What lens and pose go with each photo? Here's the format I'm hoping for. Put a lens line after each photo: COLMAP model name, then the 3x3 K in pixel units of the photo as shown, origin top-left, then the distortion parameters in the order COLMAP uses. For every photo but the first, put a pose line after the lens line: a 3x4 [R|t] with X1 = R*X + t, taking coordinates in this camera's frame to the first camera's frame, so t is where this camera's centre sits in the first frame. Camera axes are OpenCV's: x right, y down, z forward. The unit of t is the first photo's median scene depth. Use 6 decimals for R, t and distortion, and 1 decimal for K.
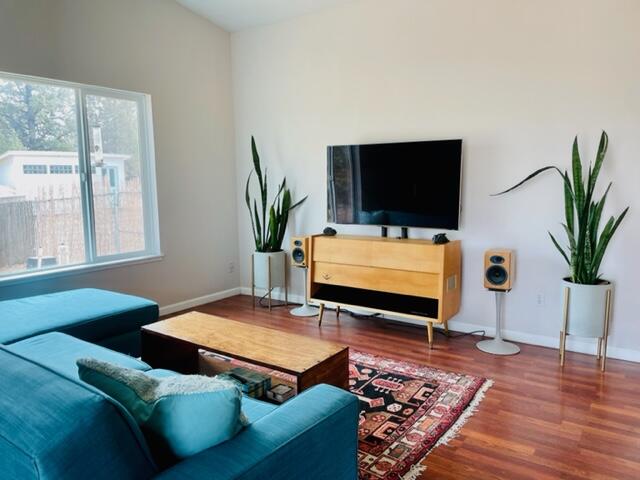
lens RADIAL K [[487.3, 0, 320.0], [0, 487.3, 240.0], [0, 0, 1]] dist [0.077860, -0.108981]
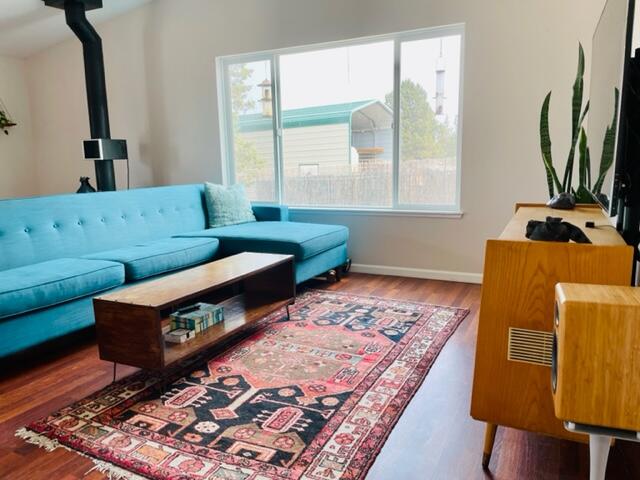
lens RADIAL K [[487.3, 0, 320.0], [0, 487.3, 240.0], [0, 0, 1]] dist [0.077860, -0.108981]
pose [[0.145052, 0.169454, -0.974805, 0.572217], [-0.100835, 0.982627, 0.155809, -0.036914], [0.984272, 0.075694, 0.159619, 0.712078]]
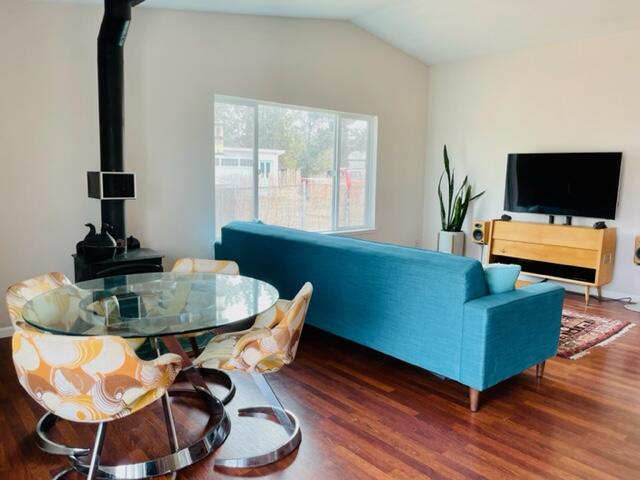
lens RADIAL K [[487.3, 0, 320.0], [0, 487.3, 240.0], [0, 0, 1]] dist [0.077860, -0.108981]
pose [[0.969784, 0.059731, -0.236540, -0.168424], [-0.057059, 0.998206, 0.018134, 0.053792], [0.237199, -0.004089, 0.971453, -0.477829]]
